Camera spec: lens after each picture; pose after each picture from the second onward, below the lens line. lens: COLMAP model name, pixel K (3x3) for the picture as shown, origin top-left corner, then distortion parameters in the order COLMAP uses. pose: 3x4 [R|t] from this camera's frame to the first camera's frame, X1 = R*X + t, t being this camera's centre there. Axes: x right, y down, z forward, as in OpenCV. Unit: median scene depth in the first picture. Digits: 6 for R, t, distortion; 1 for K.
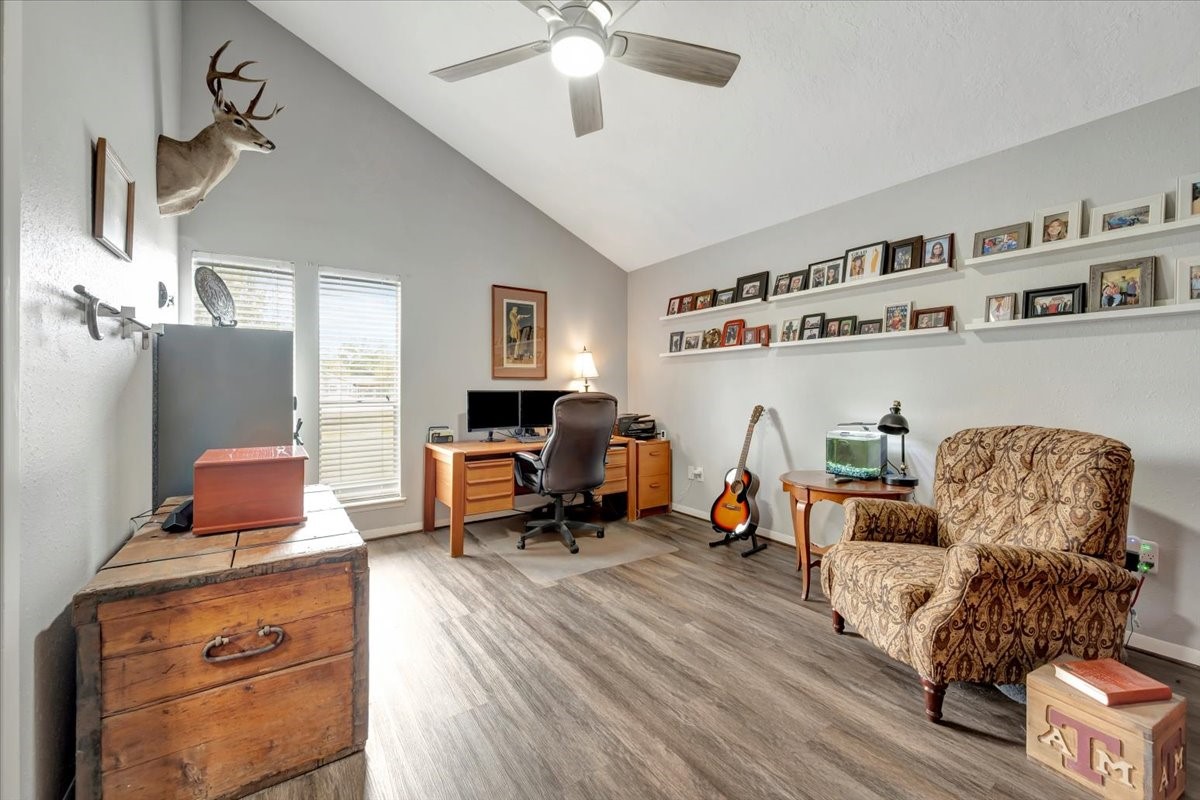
lens RADIAL K [[484.5, 0, 604.7], [0, 484.5, 387.9], [0, 0, 1]] dist [0.001095, -0.000718]
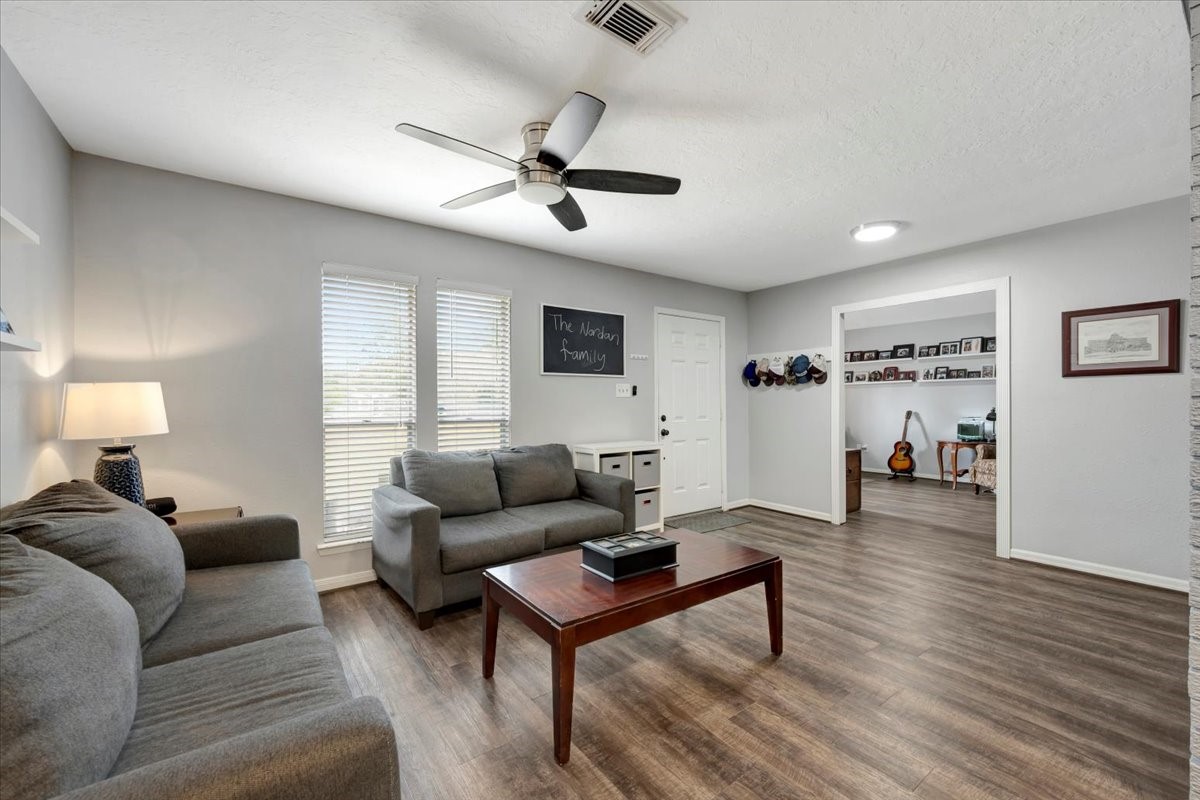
lens RADIAL K [[484.5, 0, 596.4], [0, 484.5, 404.6], [0, 0, 1]] dist [0.001095, -0.000718]
pose [[0.999992, -0.000031, -0.004069, -1.138715], [0.000044, 0.999995, 0.003269, 0.004062], [0.004069, -0.003269, 0.999986, -1.191591]]
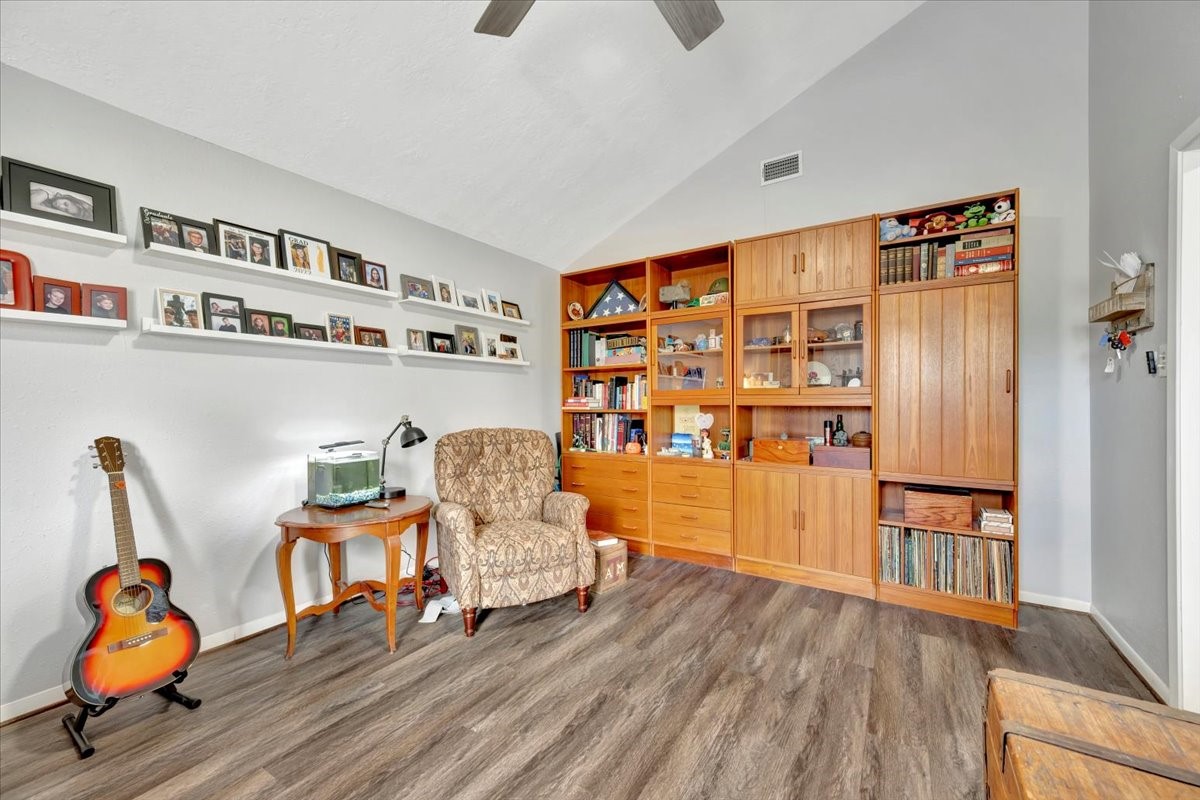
lens RADIAL K [[484.5, 0, 597.8], [0, 484.5, 399.3], [0, 0, 1]] dist [0.001095, -0.000718]
pose [[-0.386663, 0.015858, 0.922085, -0.428720], [0.009933, 0.999866, -0.013030, 0.009156], [-0.922168, 0.004121, -0.386768, 0.835771]]
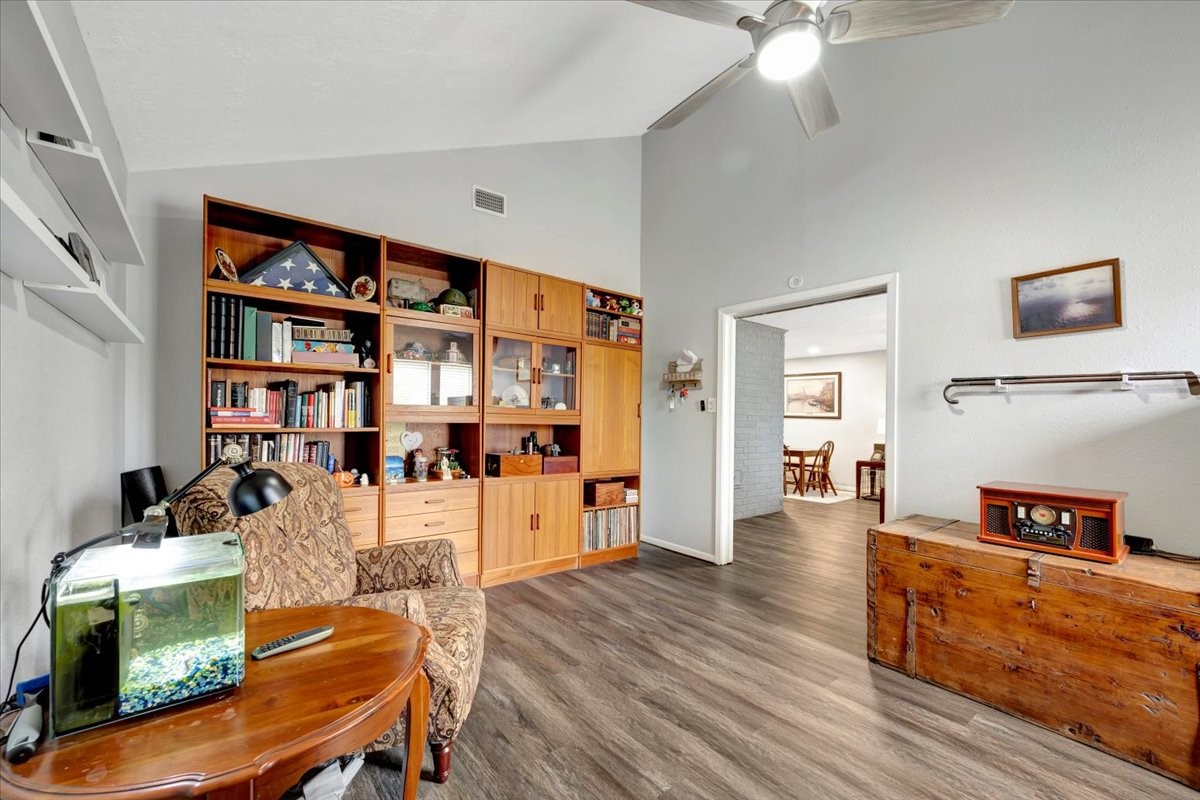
lens RADIAL K [[484.5, 0, 616.6], [0, 484.5, 419.5], [0, 0, 1]] dist [0.001095, -0.000718]
pose [[-0.995490, -0.008135, -0.094513, 0.225829], [-0.008325, 0.999964, 0.001612, -0.000930], [0.094496, 0.002391, -0.995522, 1.232012]]
